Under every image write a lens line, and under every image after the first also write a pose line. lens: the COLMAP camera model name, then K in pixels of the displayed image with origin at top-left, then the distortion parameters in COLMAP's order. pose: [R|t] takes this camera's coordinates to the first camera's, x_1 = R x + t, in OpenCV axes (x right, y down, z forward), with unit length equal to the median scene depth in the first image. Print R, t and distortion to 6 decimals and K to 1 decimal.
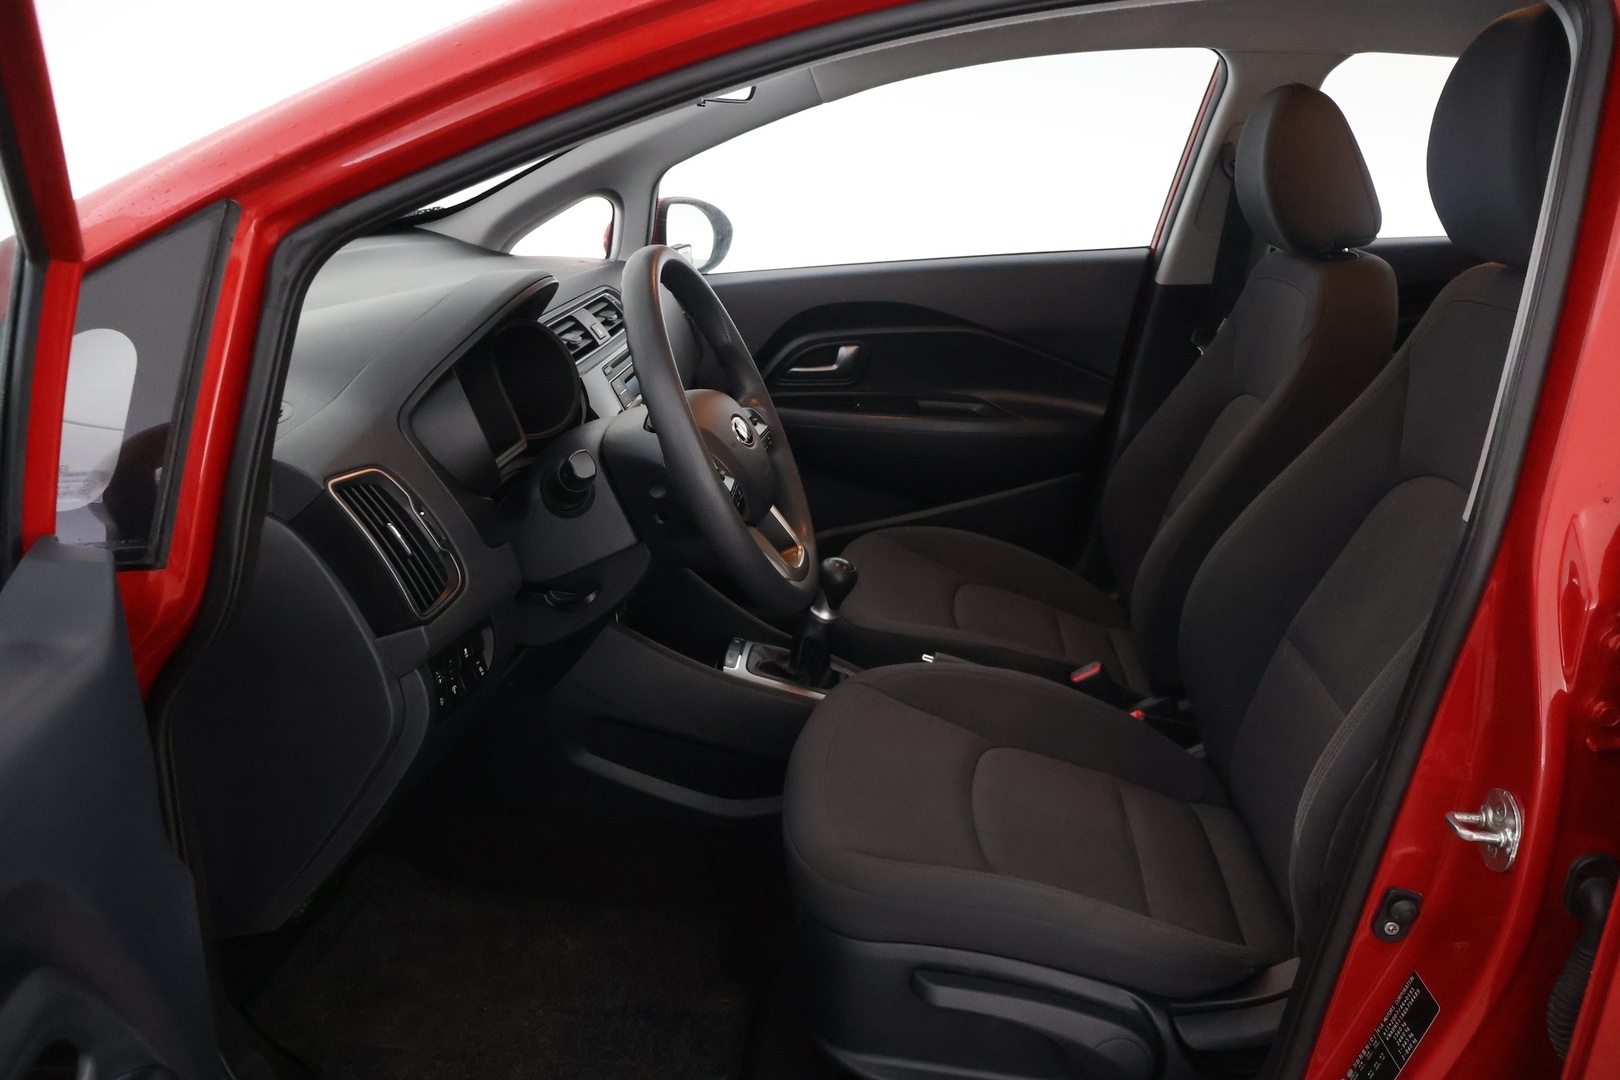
lens RADIAL K [[1385.3, 0, 810.0], [0, 1385.3, 540.0], [0, 0, 1]] dist [0.004104, 0.006414]
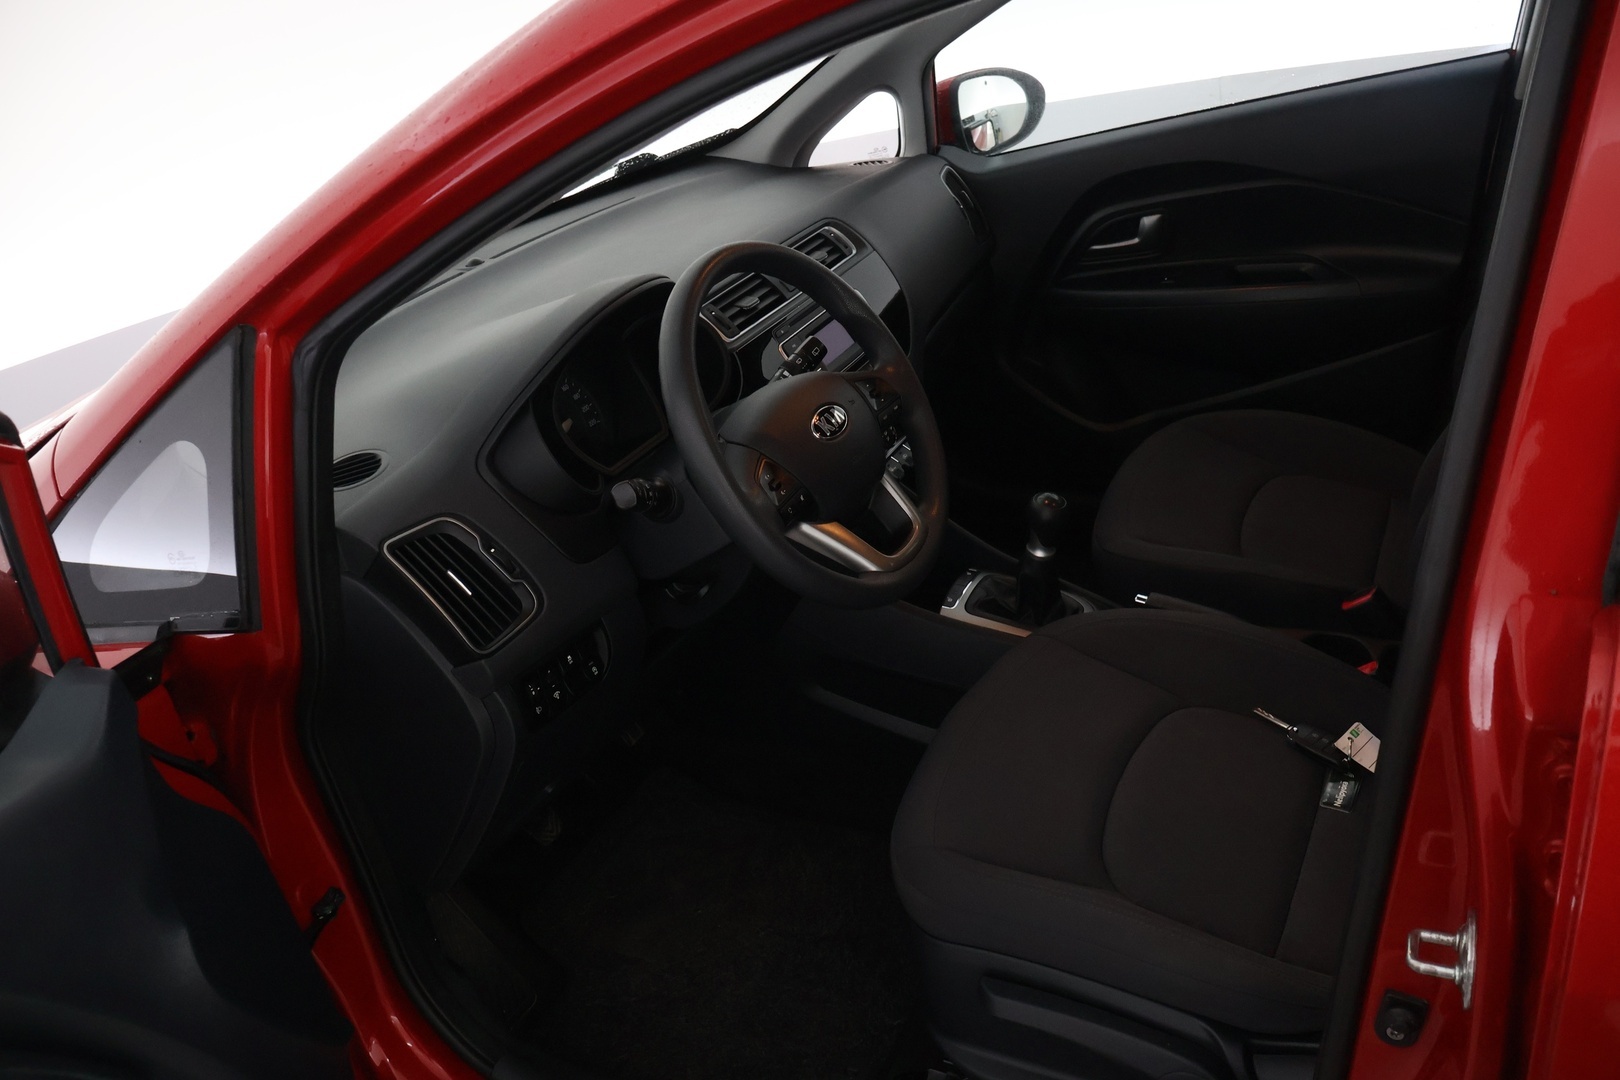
lens RADIAL K [[1381.6, 0, 810.3], [0, 1381.6, 568.0], [0, 0, 1]] dist [-0.019500, -0.002494]
pose [[0.899634, -0.010429, -0.436520, 0.376655], [0.092131, 0.981741, 0.166421, -0.144826], [0.426814, -0.189935, 0.884169, 0.112699]]
